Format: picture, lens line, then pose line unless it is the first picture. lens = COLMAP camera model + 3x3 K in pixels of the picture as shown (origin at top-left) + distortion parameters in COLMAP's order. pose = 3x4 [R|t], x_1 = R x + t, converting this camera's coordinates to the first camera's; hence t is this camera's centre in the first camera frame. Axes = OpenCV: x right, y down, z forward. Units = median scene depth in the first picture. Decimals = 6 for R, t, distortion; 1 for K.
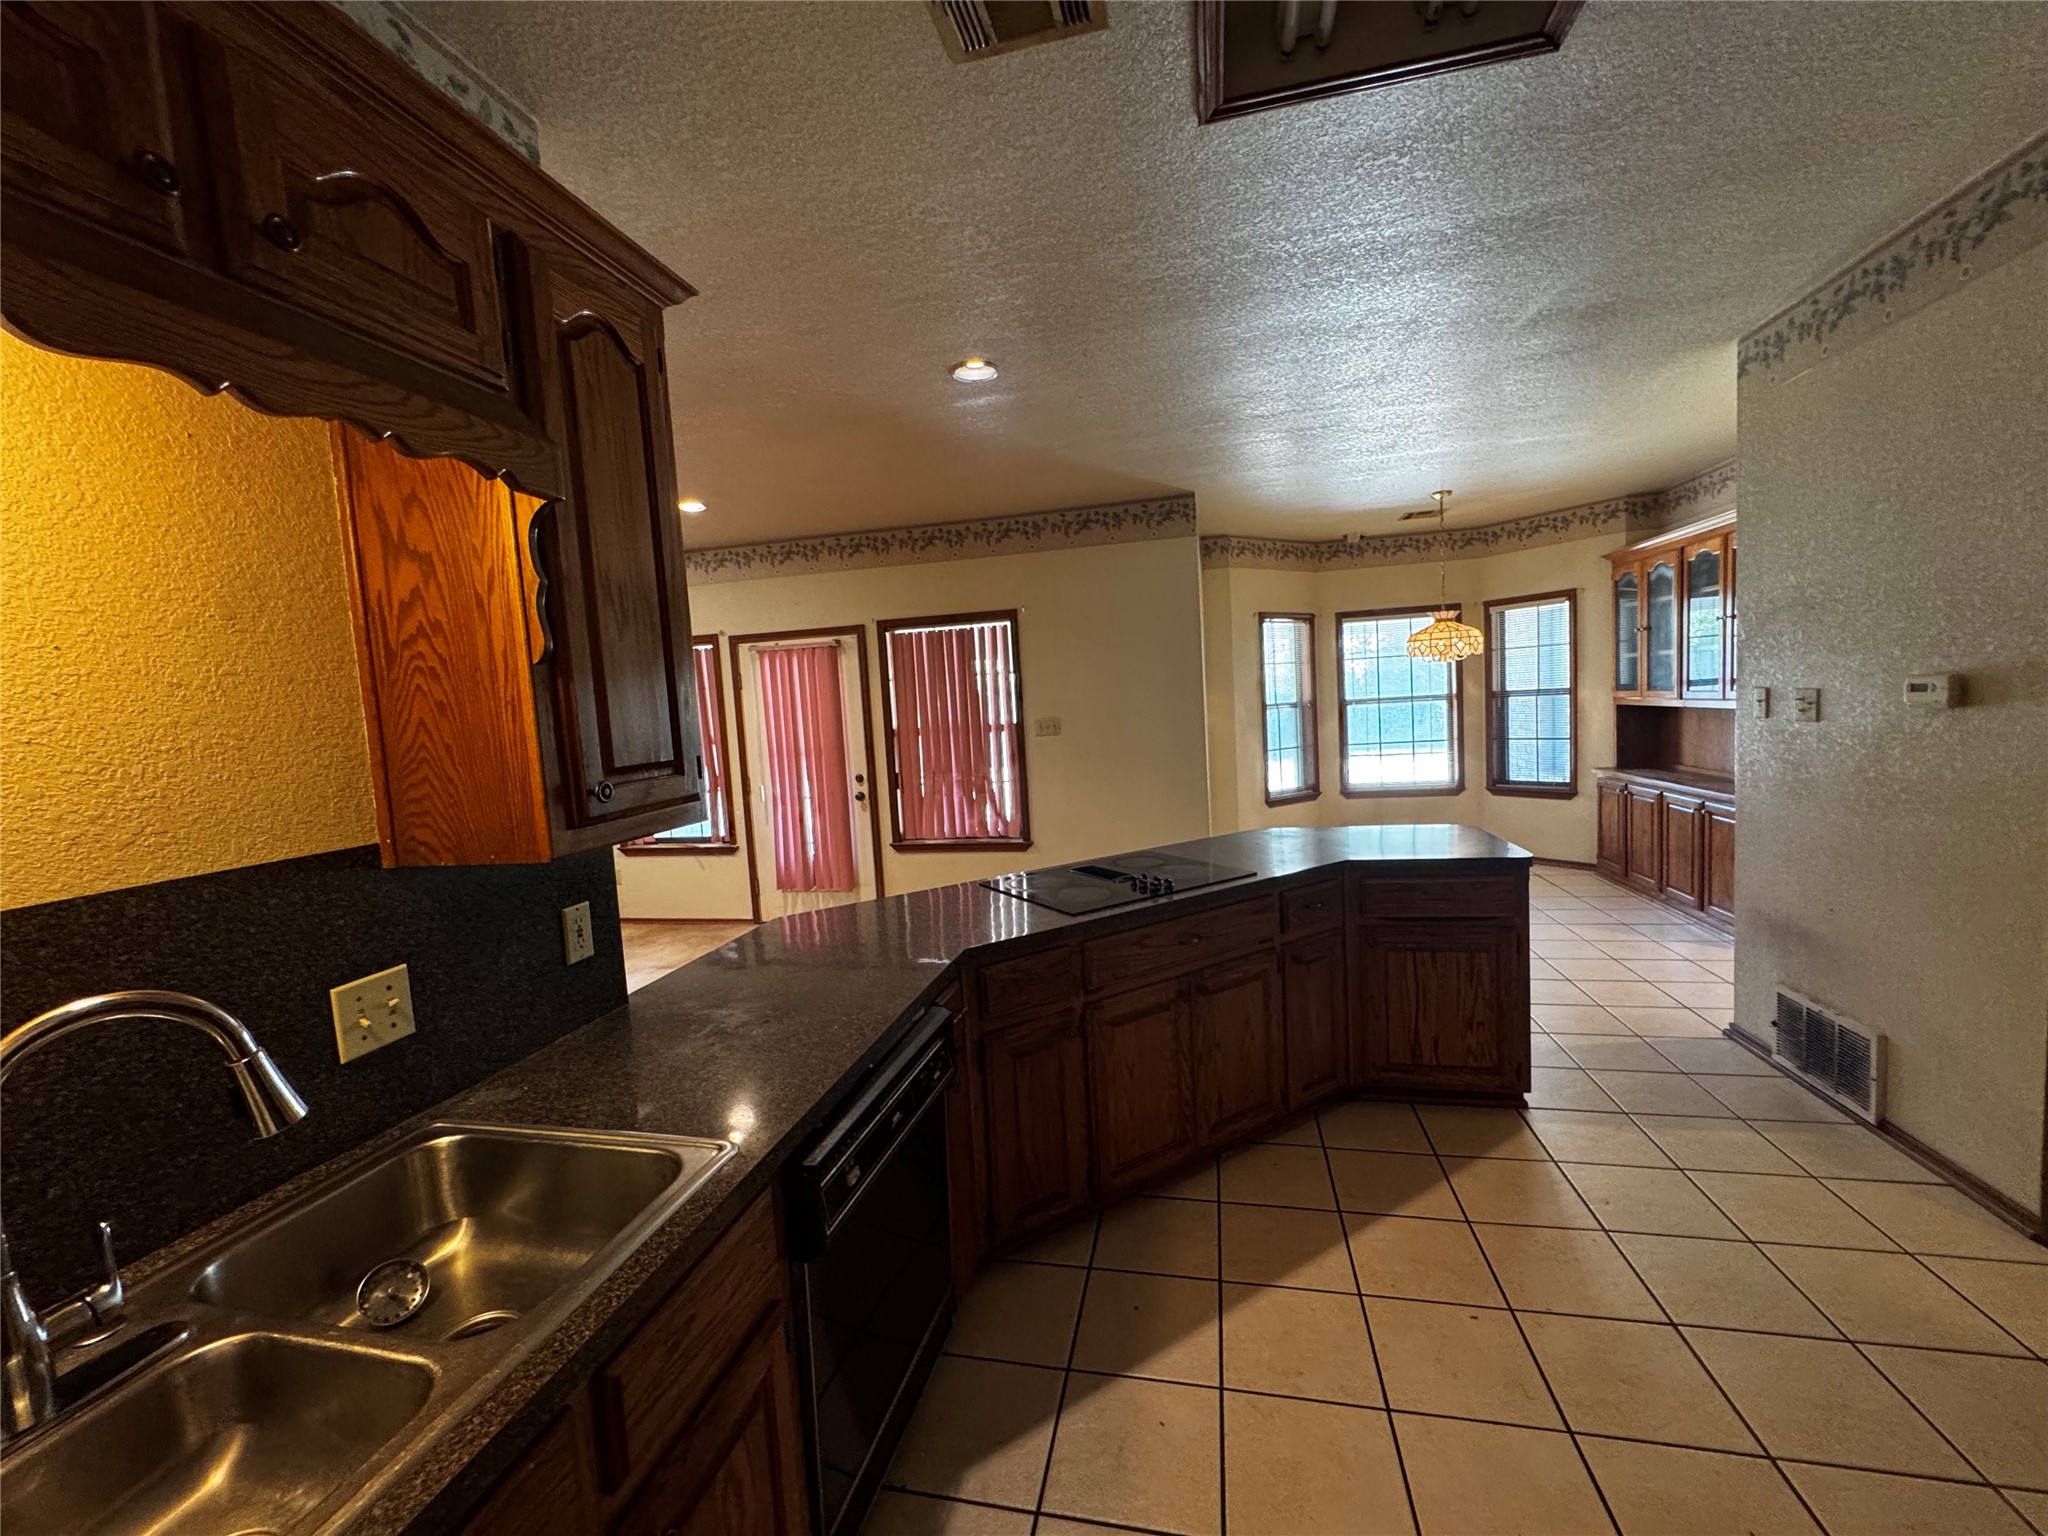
lens RADIAL K [[750.6, 0, 1062.3], [0, 750.6, 749.8], [0, 0, 1]] dist [0.000467, -0.000316]
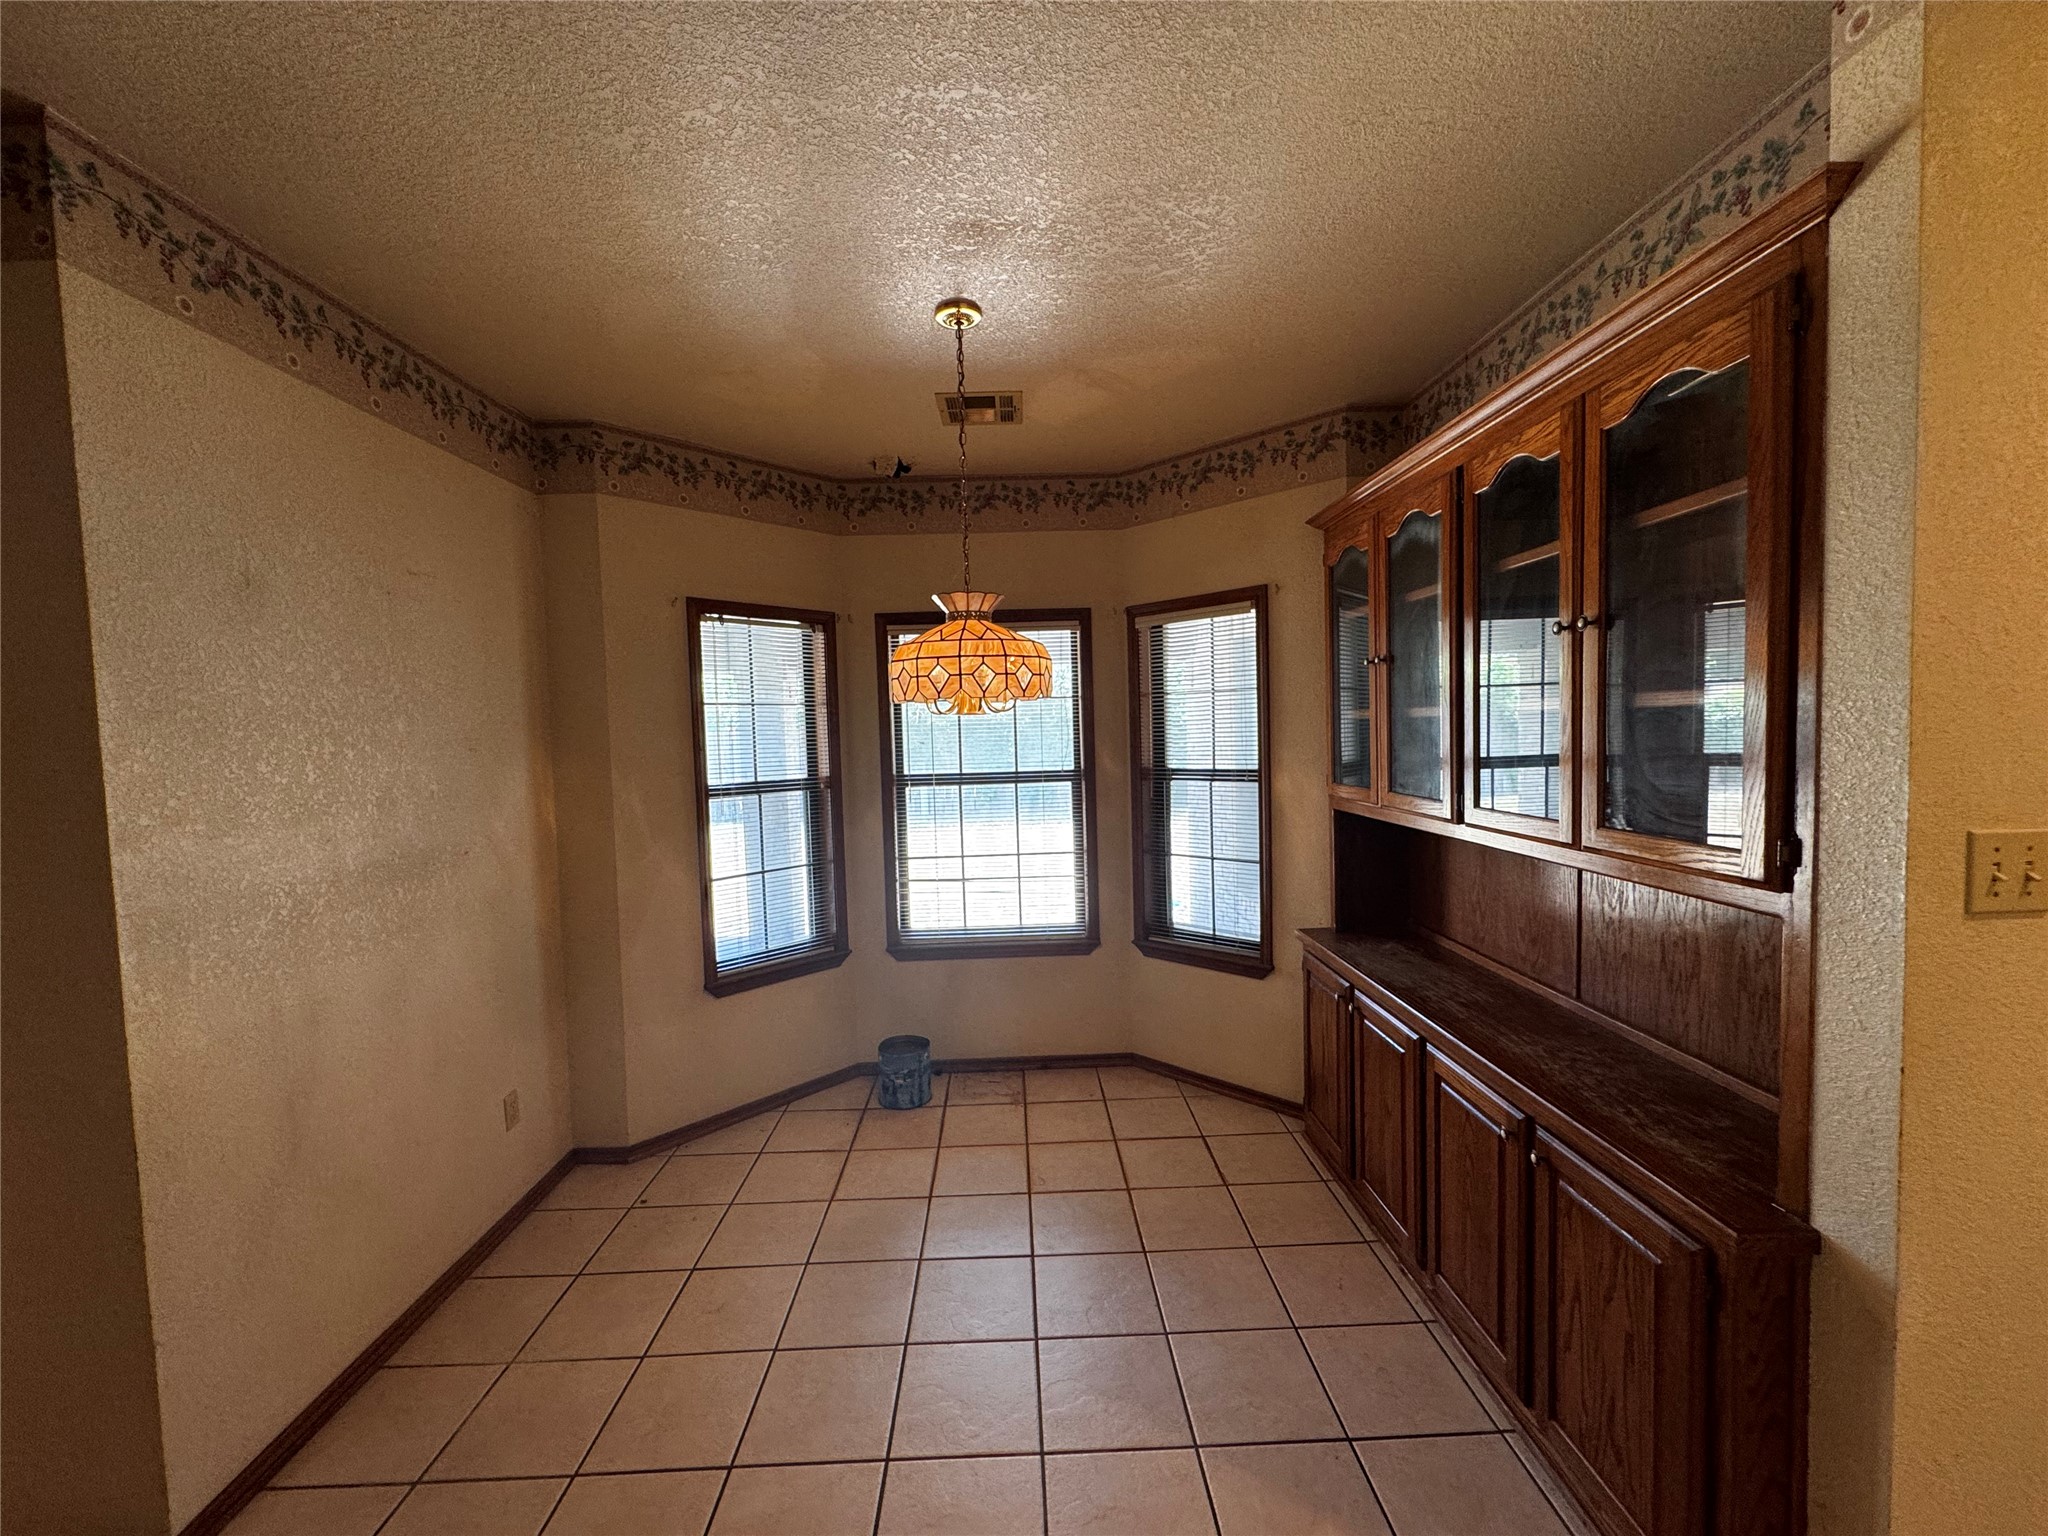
lens RADIAL K [[817.6, 0, 1015.0], [0, 817.6, 764.8], [0, 0, 1]] dist [-0.003829, 0.000355]
pose [[0.963235, 0.011521, 0.268411, 0.320772], [-0.003385, 0.999521, -0.030754, -0.061812], [-0.268637, 0.028715, 0.962813, 0.441704]]
